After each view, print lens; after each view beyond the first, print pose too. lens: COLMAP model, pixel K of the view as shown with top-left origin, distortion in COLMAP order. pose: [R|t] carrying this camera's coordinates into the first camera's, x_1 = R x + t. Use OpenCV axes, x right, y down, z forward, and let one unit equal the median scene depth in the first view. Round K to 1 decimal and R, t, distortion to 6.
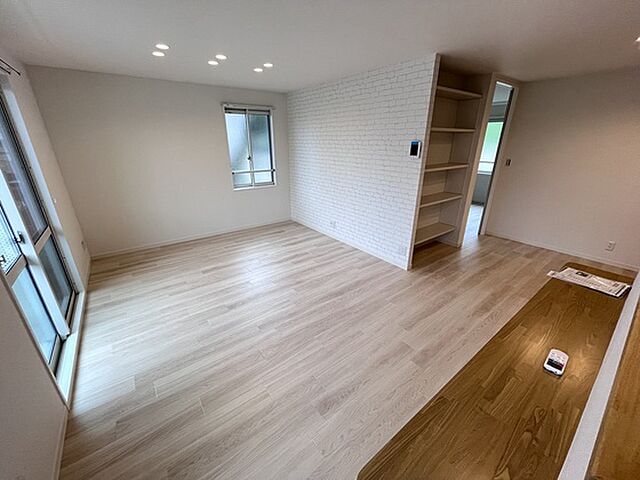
lens RADIAL K [[259.8, 0, 318.1], [0, 259.8, 241.5], [0, 0, 1]] dist [-0.001405, -0.000457]
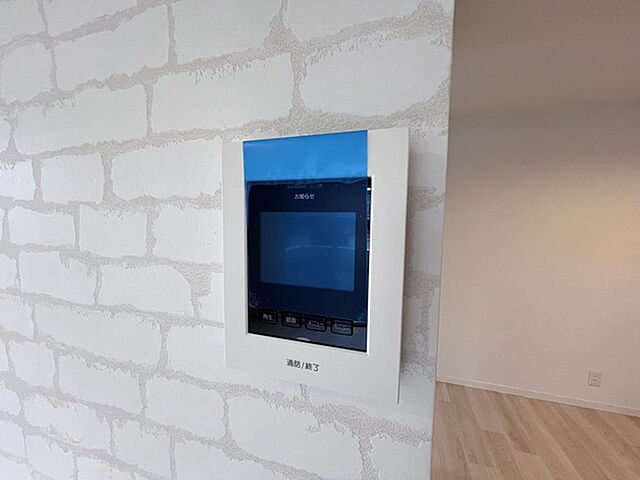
lens RADIAL K [[259.8, 0, 318.1], [0, 259.8, 241.5], [0, 0, 1]] dist [-0.001405, -0.000457]
pose [[0.809623, -0.042855, 0.585384, 0.330644], [0.205118, 0.955107, -0.213769, -0.337088], [-0.549943, 0.293145, 0.782067, 0.933712]]
